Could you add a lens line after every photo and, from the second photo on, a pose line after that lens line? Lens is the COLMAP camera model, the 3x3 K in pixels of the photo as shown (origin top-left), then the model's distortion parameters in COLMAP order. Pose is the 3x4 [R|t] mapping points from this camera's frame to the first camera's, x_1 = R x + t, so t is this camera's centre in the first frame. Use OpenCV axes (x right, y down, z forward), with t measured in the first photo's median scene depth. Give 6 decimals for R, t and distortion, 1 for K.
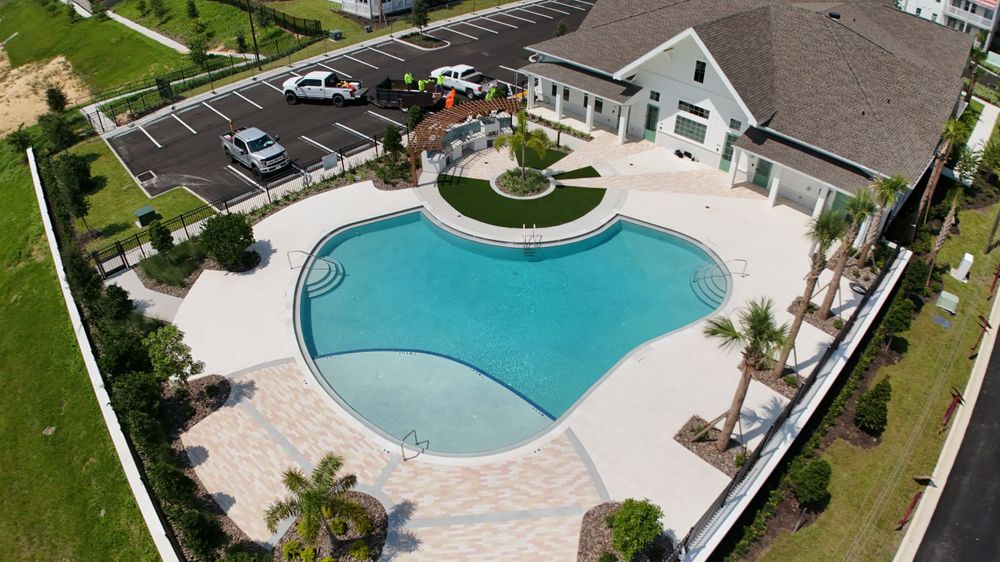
lens RADIAL K [[604.5, 0, 504.3], [0, 604.5, 293.2], [0, 0, 1]] dist [-0.188772, 0.026000]
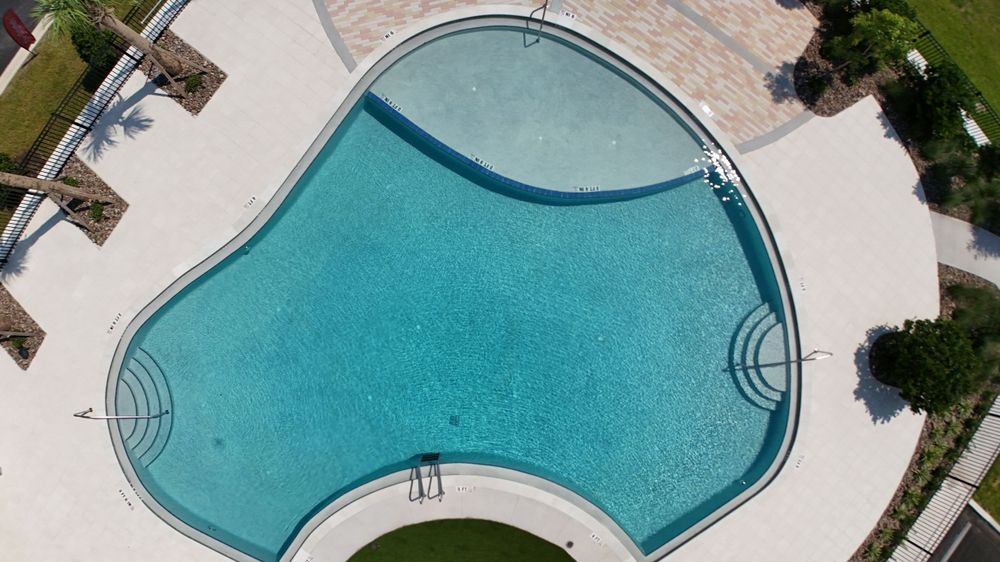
lens RADIAL K [[604.5, 0, 504.3], [0, 604.5, 293.2], [0, 0, 1]] dist [-0.188772, 0.026000]
pose [[-0.993609, 0.108071, -0.032586, -0.021436], [-0.094124, -0.633914, 0.767655, -0.333232], [0.062304, 0.765816, 0.640035, 0.434786]]
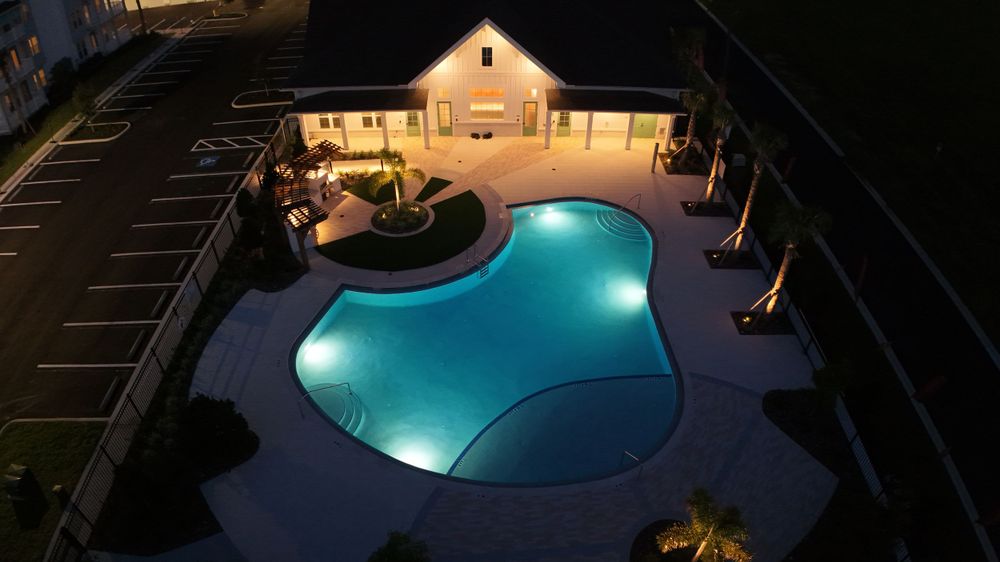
lens RADIAL K [[604.5, 0, 504.3], [0, 604.5, 293.2], [0, 0, 1]] dist [-0.188772, 0.026000]
pose [[0.697564, -0.462312, 0.547423, -0.412774], [0.451749, 0.876788, 0.164818, -0.154396], [-0.556172, 0.132327, 0.820465, 0.135153]]
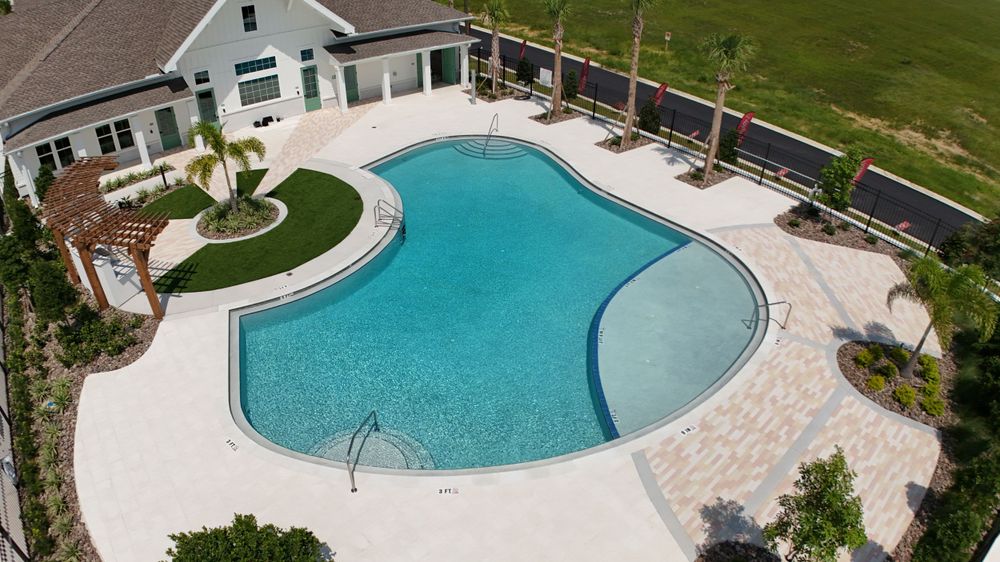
lens RADIAL K [[604.5, 0, 504.3], [0, 604.5, 293.2], [0, 0, 1]] dist [-0.188772, 0.026000]
pose [[0.108108, -0.575957, 0.810300, -0.480311], [0.626082, 0.672579, 0.394535, -0.188842], [-0.772226, 0.464662, 0.433307, 0.512464]]
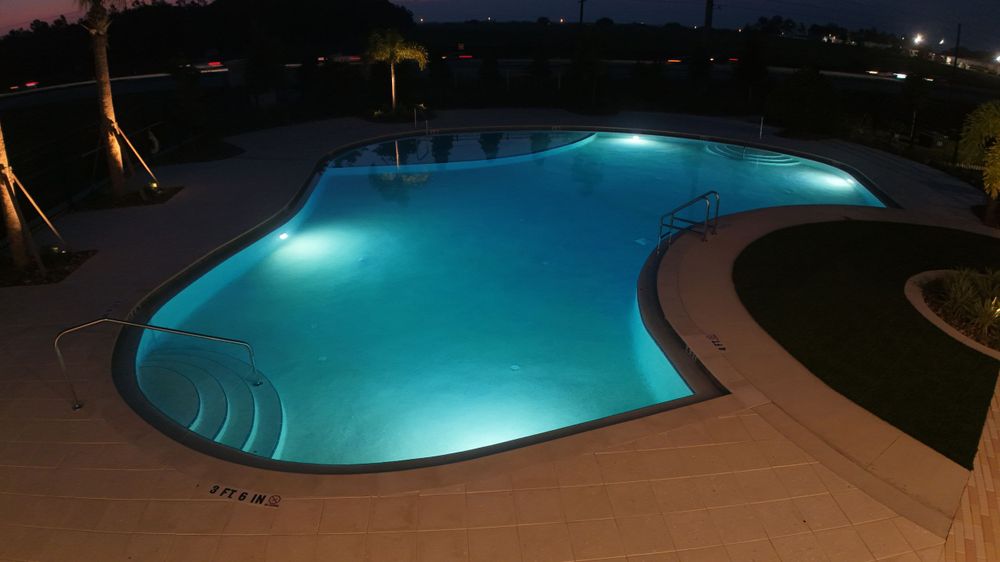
lens RADIAL K [[612.5, 0, 523.8], [0, 612.5, 280.1], [0, 0, 1]] dist [-0.190688, 0.029006]
pose [[-0.624455, 0.320285, -0.712372, 0.332781], [-0.523344, 0.505466, 0.686014, -0.230010], [0.579800, 0.801200, -0.148022, 0.851505]]
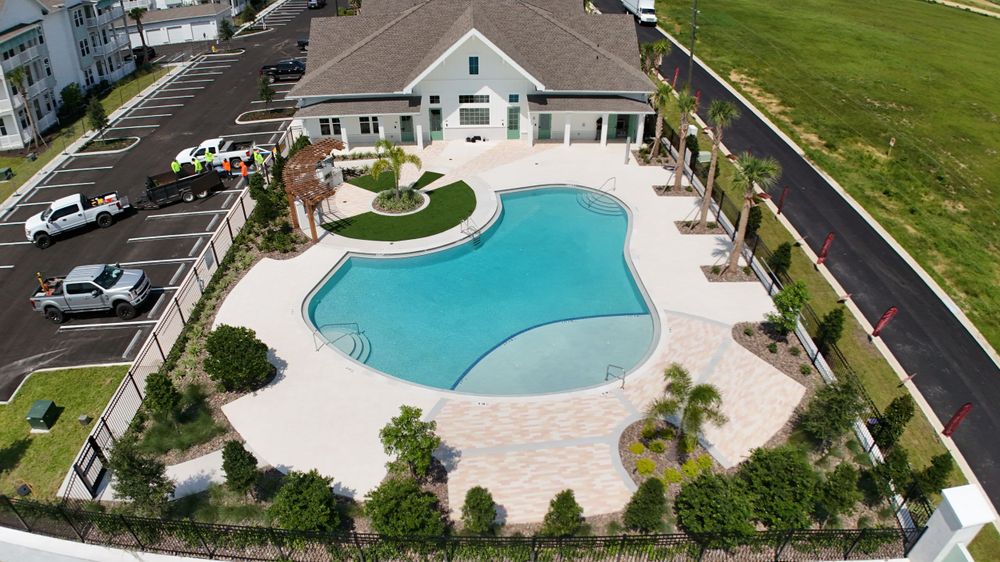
lens RADIAL K [[604.5, 0, 504.3], [0, 604.5, 293.2], [0, 0, 1]] dist [-0.188772, 0.026000]
pose [[0.671515, -0.428065, 0.604837, -0.523898], [0.470313, 0.876984, 0.098512, -0.057419], [-0.572602, 0.218310, 0.790232, 0.096223]]
